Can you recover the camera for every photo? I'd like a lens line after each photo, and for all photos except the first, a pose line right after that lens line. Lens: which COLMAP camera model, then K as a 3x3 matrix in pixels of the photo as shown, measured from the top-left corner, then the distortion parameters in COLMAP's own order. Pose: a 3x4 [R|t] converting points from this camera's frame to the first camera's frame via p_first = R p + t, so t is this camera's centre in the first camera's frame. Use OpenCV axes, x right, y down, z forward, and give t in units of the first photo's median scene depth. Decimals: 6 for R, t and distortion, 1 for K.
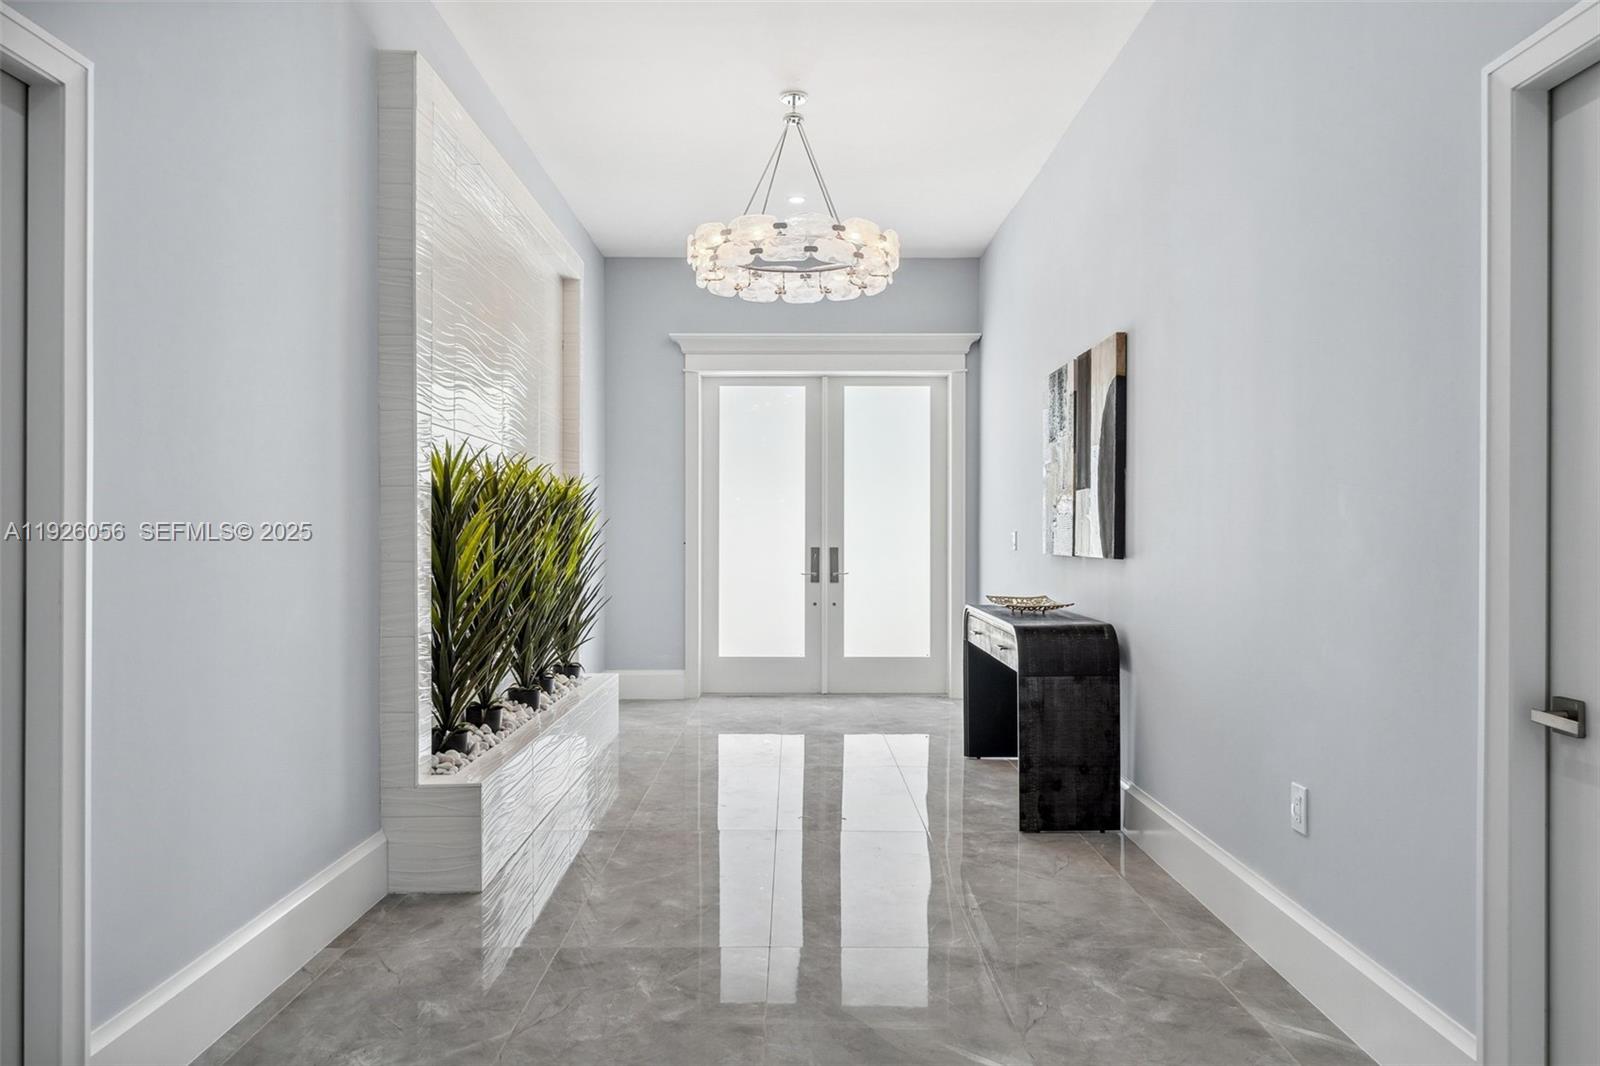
lens RADIAL K [[1099.8, 0, 800.6], [0, 1099.8, 534.4], [0, 0, 1]] dist [-0.001812, -0.000176]
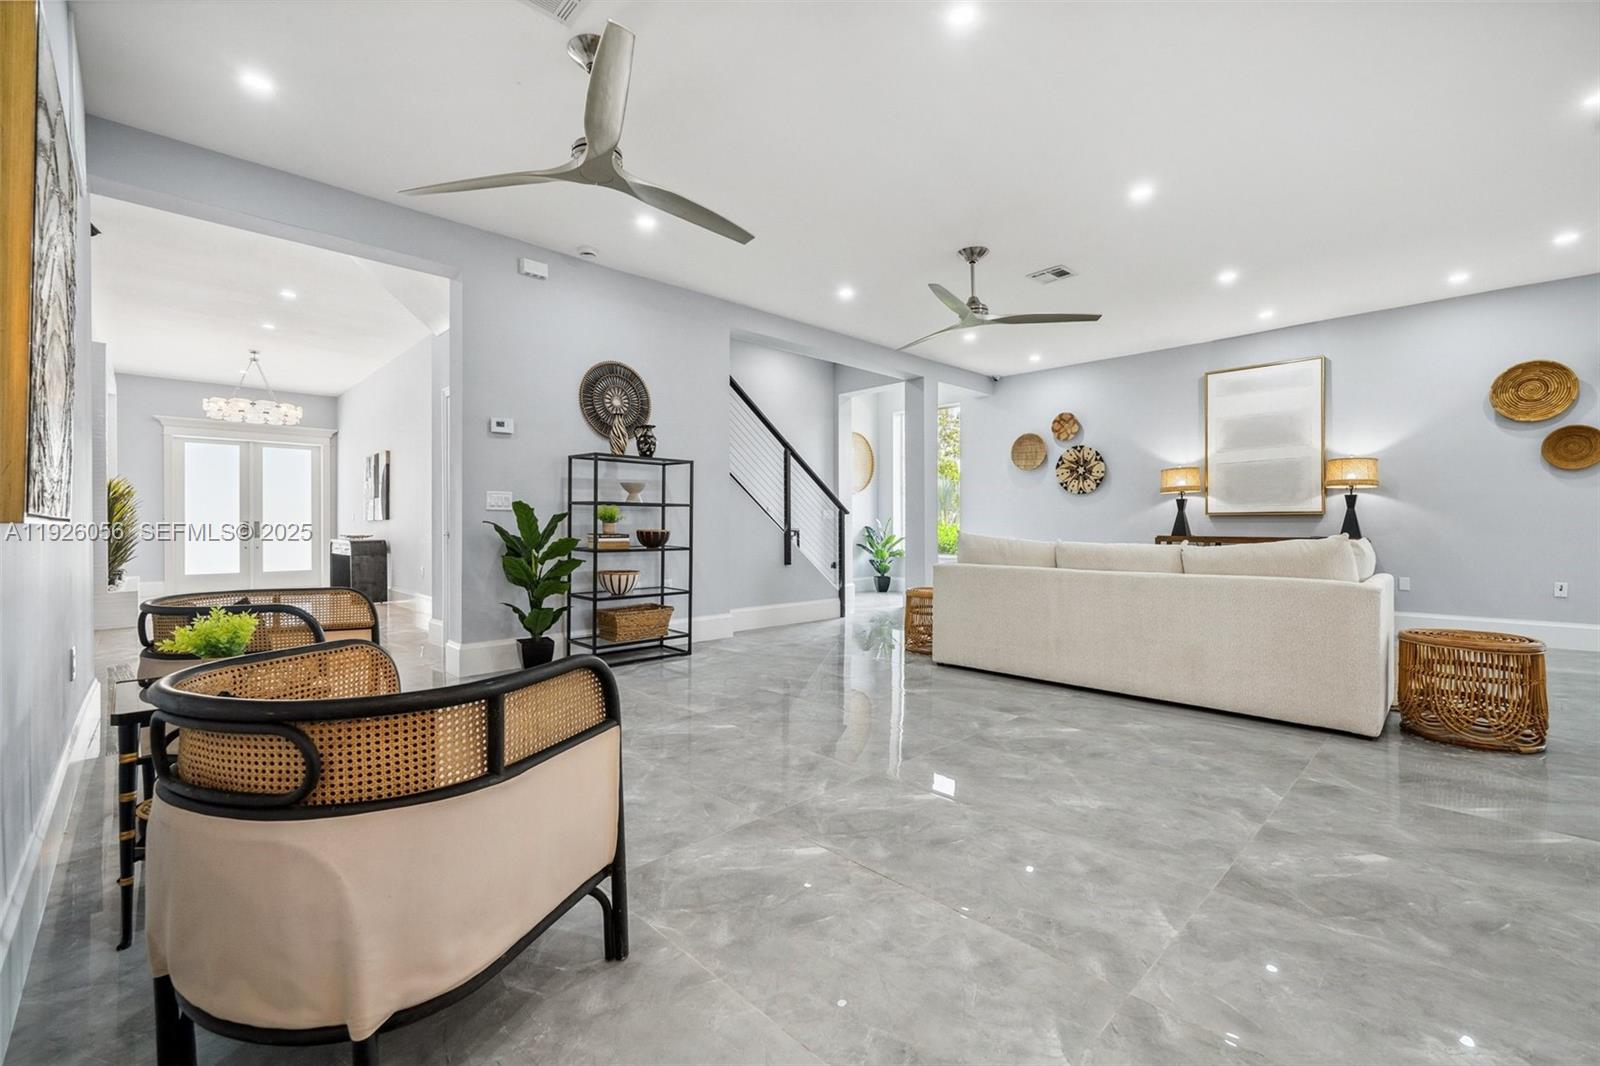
lens RADIAL K [[677.5, 0, 803.7], [0, 677.5, 531.2], [0, 0, 1]] dist [0.000457, -0.000105]
pose [[0.725834, -0.005494, 0.687848, -0.172215], [0.001965, 0.999981, 0.005914, 0.041165], [-0.687867, -0.002941, 0.725831, -1.147919]]
